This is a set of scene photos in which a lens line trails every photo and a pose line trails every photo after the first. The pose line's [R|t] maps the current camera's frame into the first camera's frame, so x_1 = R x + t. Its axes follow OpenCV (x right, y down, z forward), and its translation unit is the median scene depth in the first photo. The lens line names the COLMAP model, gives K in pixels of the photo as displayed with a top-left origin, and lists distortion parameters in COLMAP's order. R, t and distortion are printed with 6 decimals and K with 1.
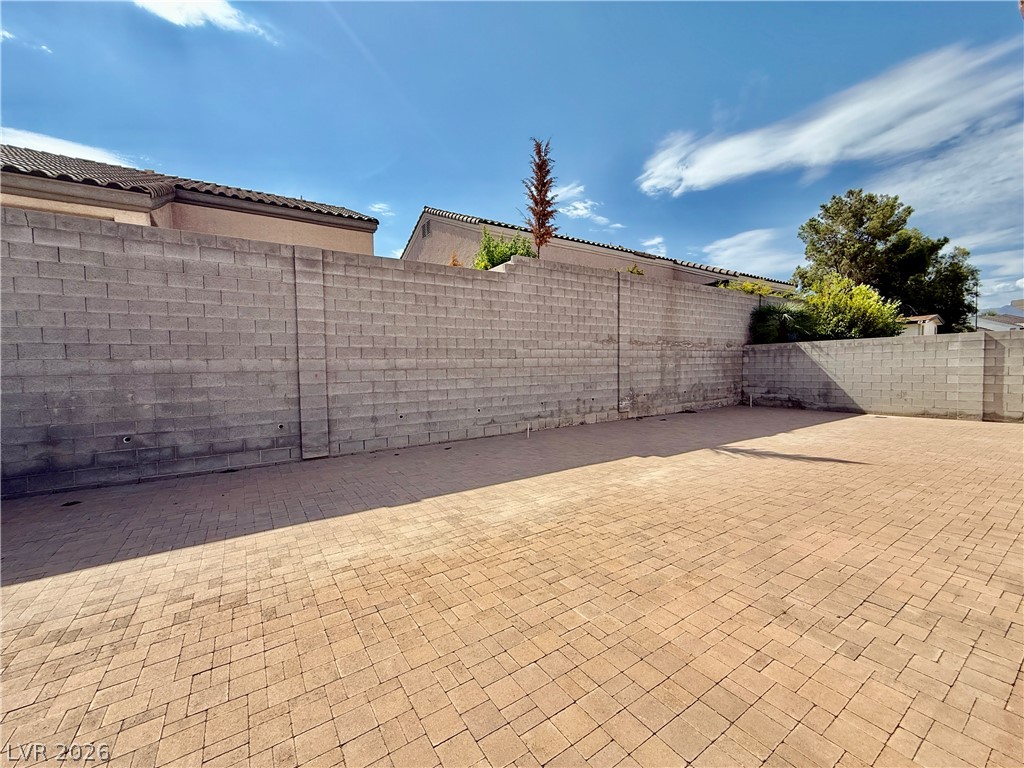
lens RADIAL K [[410.9, 0, 508.9], [0, 410.9, 384.1], [0, 0, 1]] dist [0.001754, 0.000273]
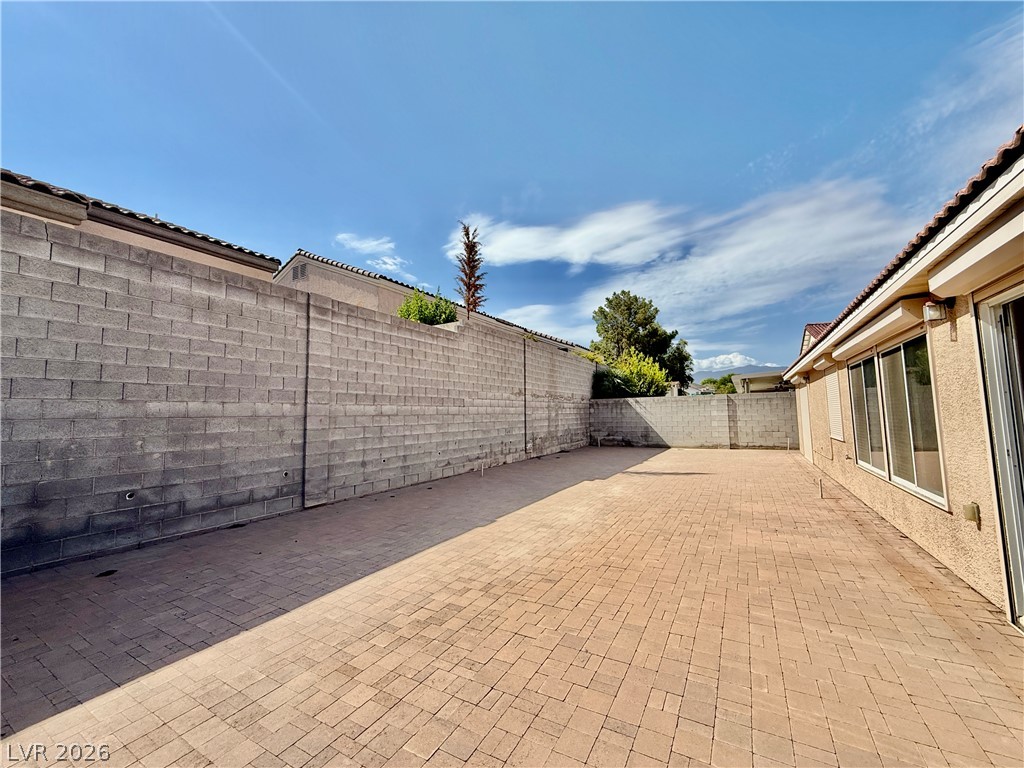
lens RADIAL K [[410.9, 0, 508.9], [0, 410.9, 384.1], [0, 0, 1]] dist [0.001754, 0.000273]
pose [[0.892521, 0.036525, 0.449525, -0.490941], [0.020513, 0.992396, -0.121364, 0.020607], [-0.450540, 0.117541, 0.884985, -0.094106]]
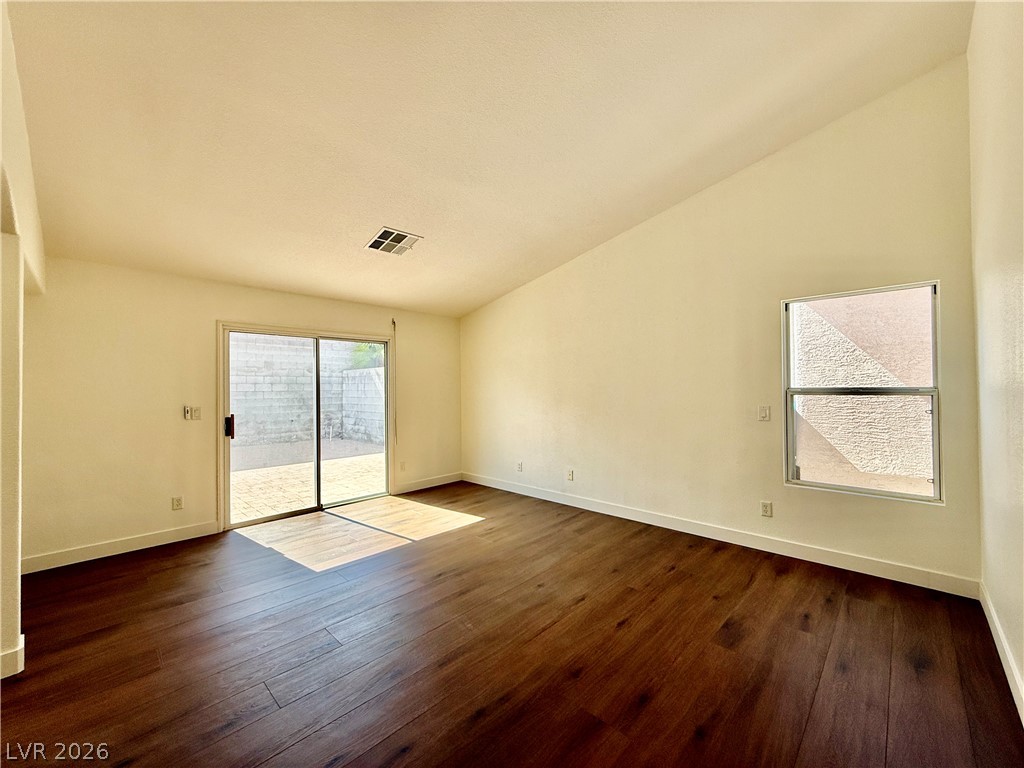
lens RADIAL K [[410.9, 0, 508.9], [0, 410.9, 384.1], [0, 0, 1]] dist [0.001754, 0.000273]
pose [[0.975865, 0.015613, 0.217814, 1.438238], [-0.003756, 0.998493, -0.054743, -0.034280], [-0.218340, 0.052604, 0.974454, 0.092927]]
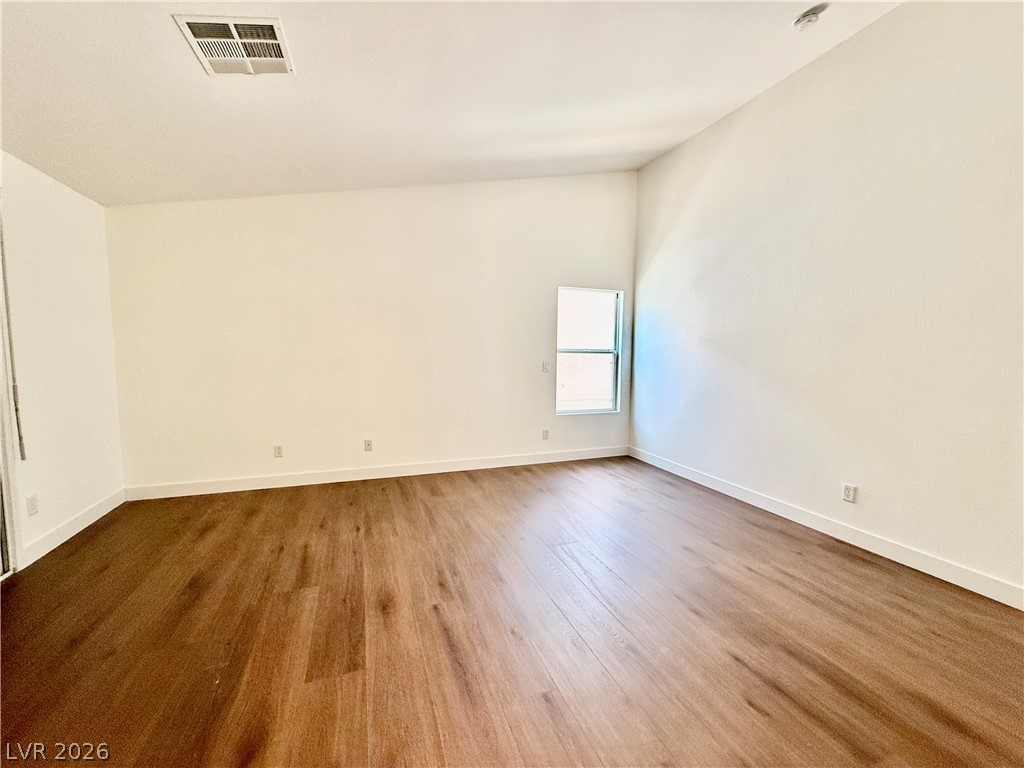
lens RADIAL K [[410.9, 0, 508.9], [0, 410.9, 384.1], [0, 0, 1]] dist [0.001754, 0.000273]
pose [[0.227887, -0.058666, 0.971919, 1.155882], [0.020596, 0.998250, 0.055426, -0.037411], [-0.973470, 0.007387, 0.228696, 0.419466]]
